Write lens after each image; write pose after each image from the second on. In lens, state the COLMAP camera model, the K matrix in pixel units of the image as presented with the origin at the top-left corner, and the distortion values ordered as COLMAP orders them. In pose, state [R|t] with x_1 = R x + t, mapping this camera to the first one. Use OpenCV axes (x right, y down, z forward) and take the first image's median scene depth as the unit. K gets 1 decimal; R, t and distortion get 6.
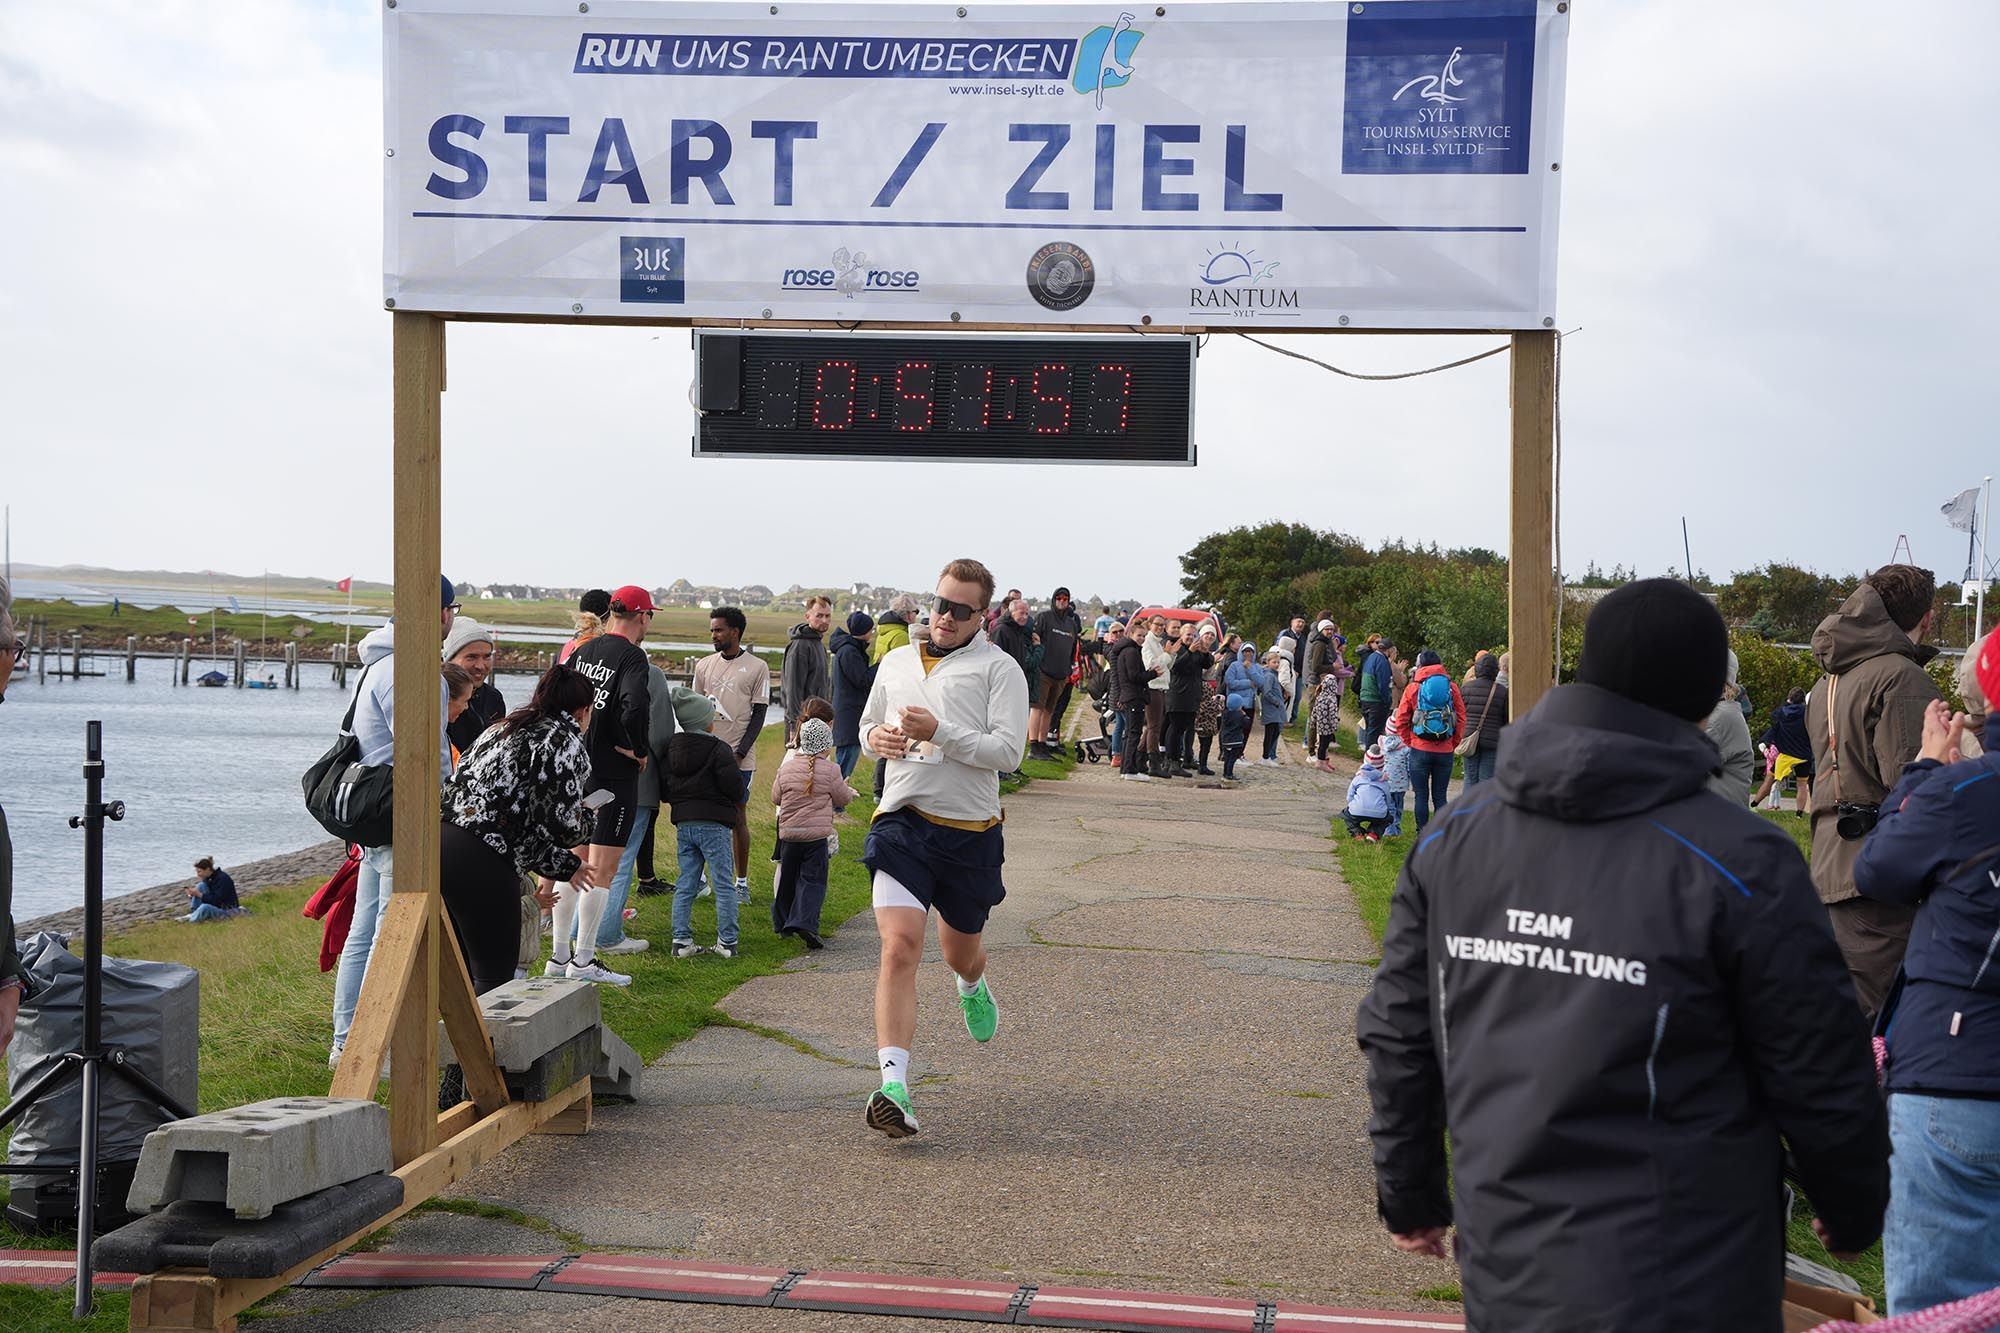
lens RADIAL K [[2701.7, 0, 1007.1], [0, 2701.7, 670.6], [0, 0, 1]] dist [0.288730, 0.000000]
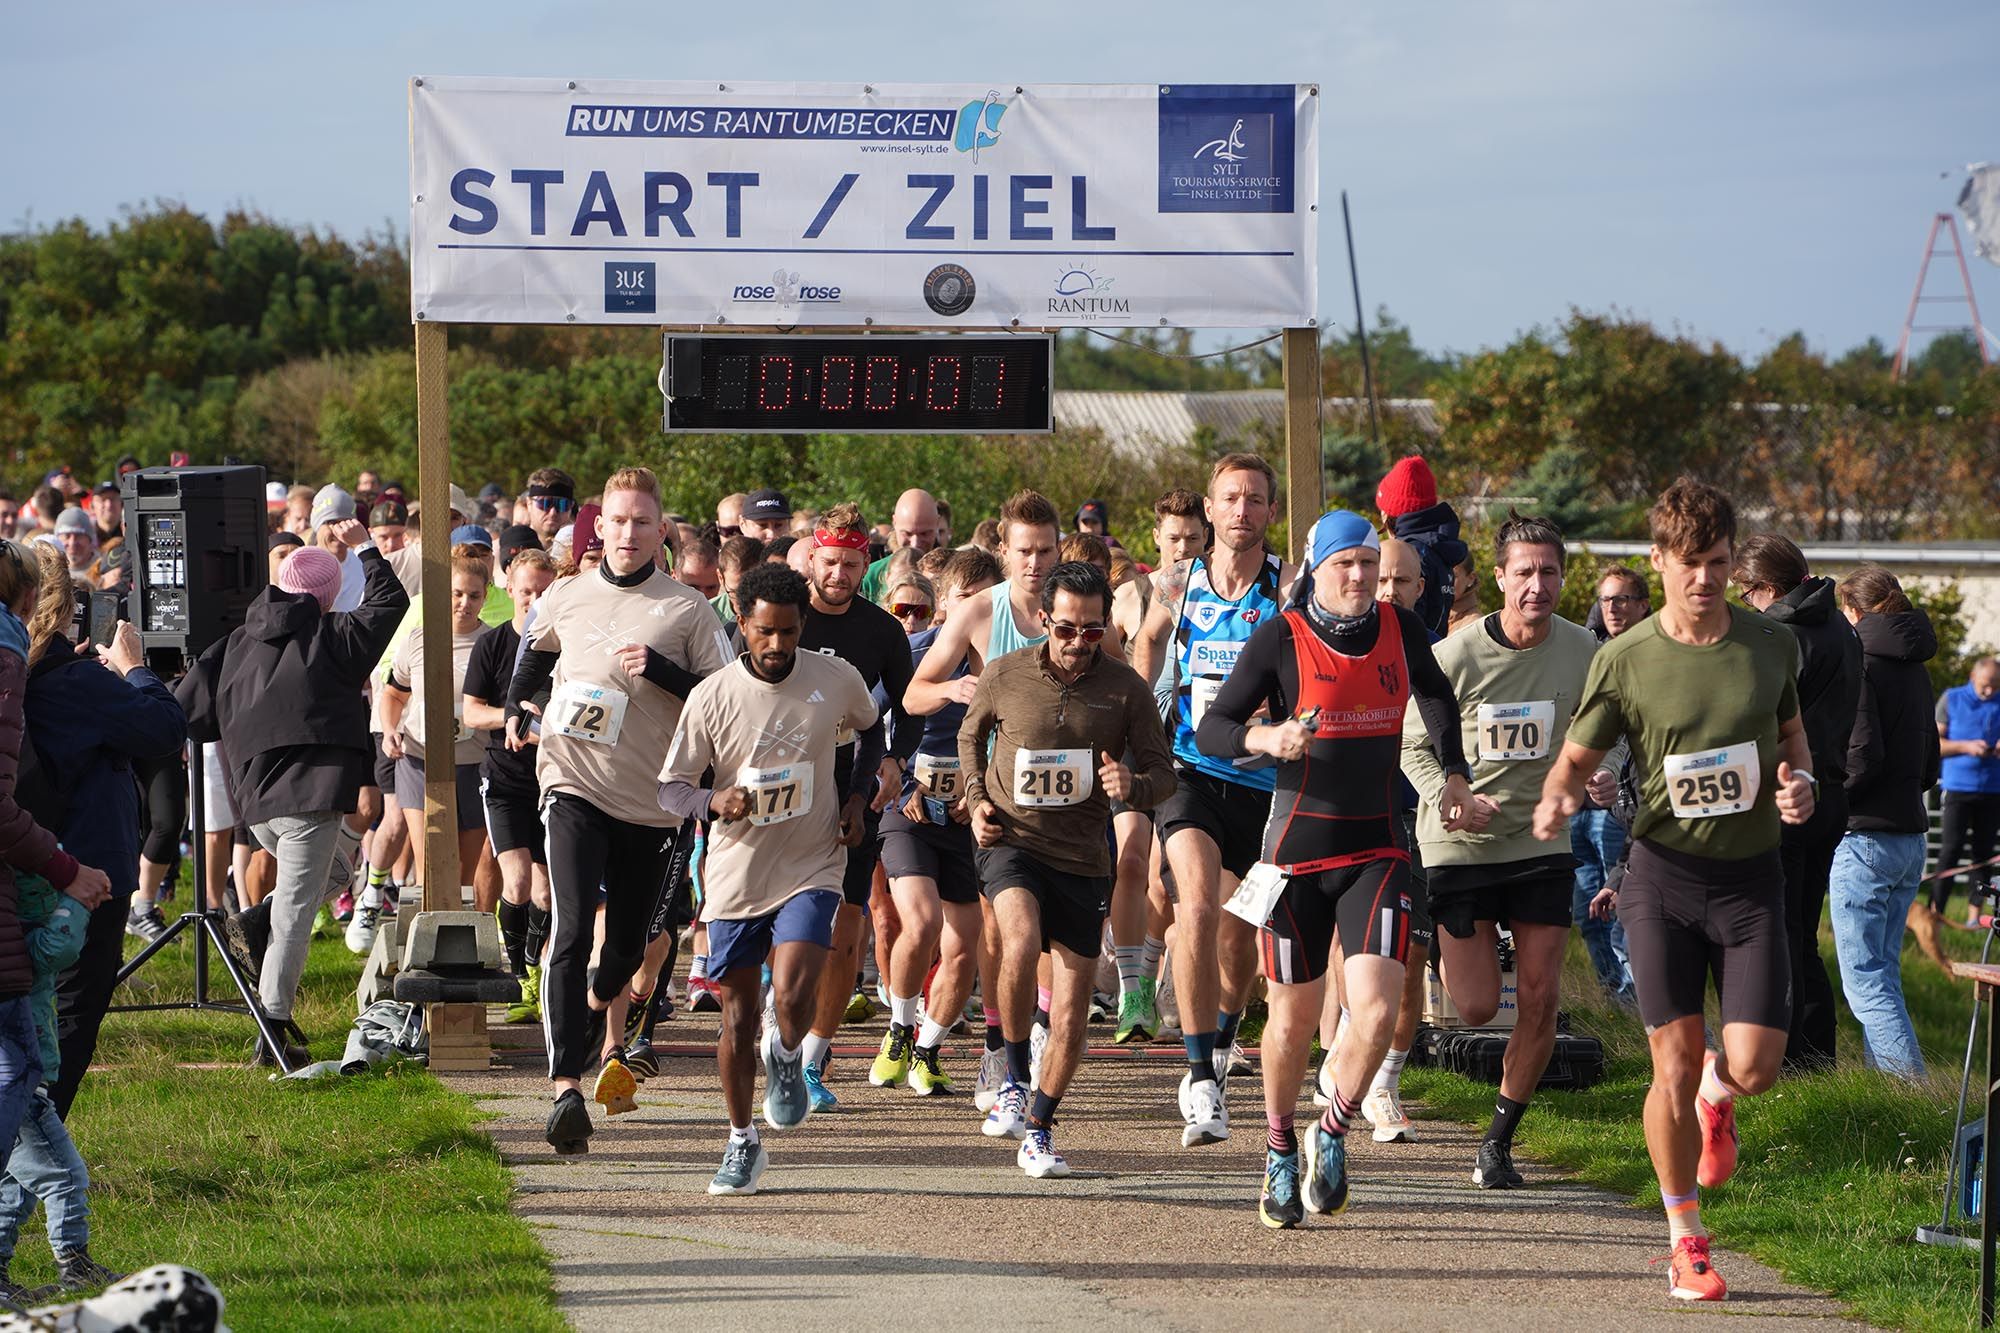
lens RADIAL K [[9991.8, 0, 984.2], [0, 9991.8, 676.8], [0, 0, 1]] dist [2.516069, 0.000000]
pose [[0.978288, -0.027416, 0.205427, -0.945180], [0.027414, 0.999620, 0.002856, 0.027073], [-0.205427, 0.002838, 0.978668, -3.664526]]
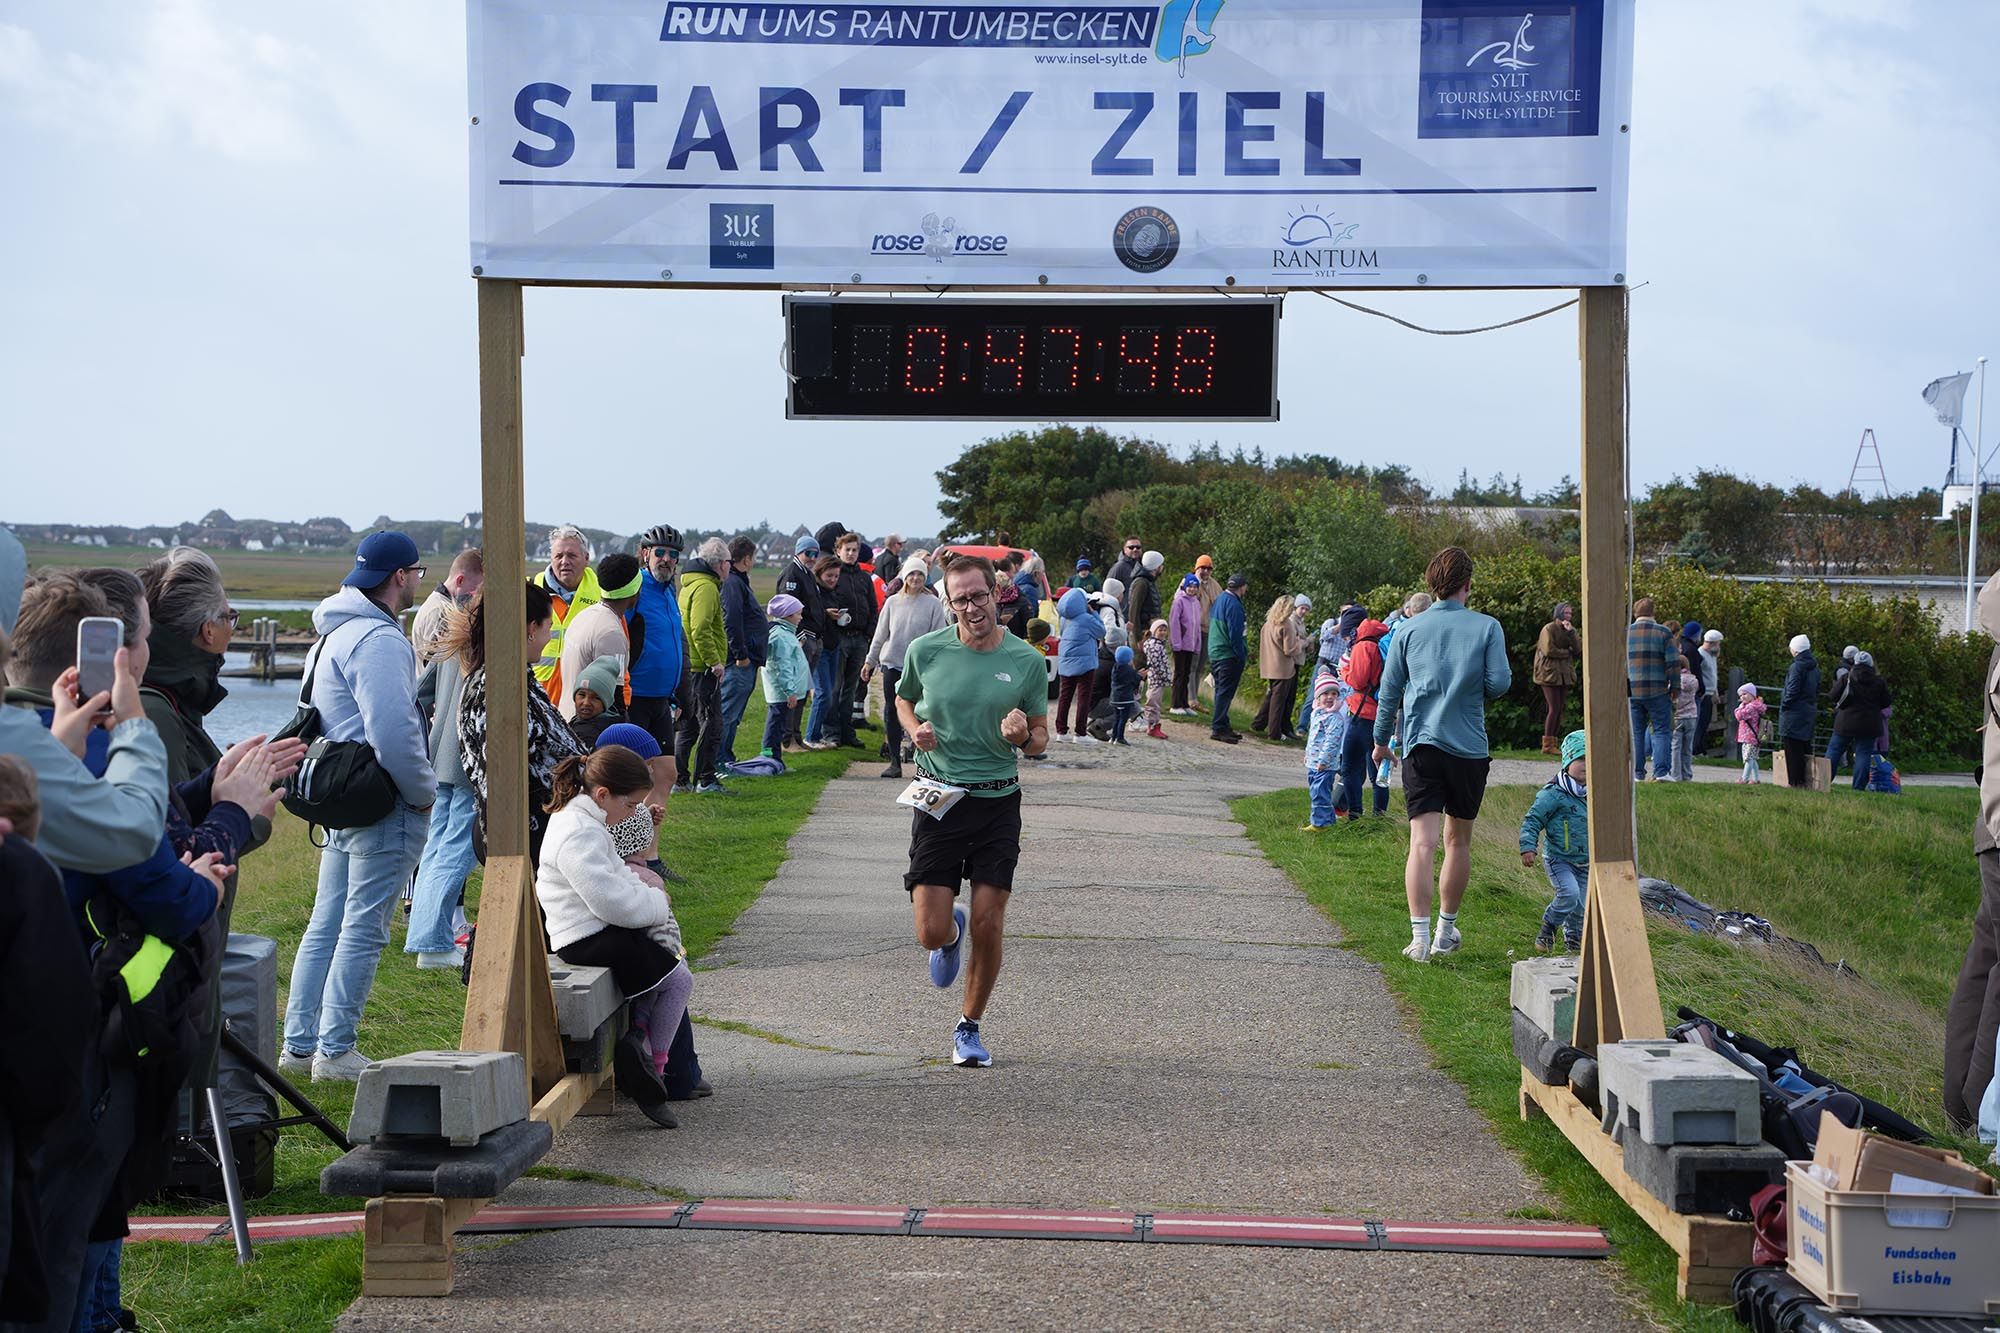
lens RADIAL K [[3702.7, 0, 1004.5], [0, 3702.7, 661.2], [0, 0, 1]] dist [0.614190, 0.000000]
pose [[0.995743, -0.019595, 0.090064, -0.161668], [0.018758, 0.999773, 0.010133, -0.001055], [-0.090242, -0.008401, 0.995884, -0.397213]]
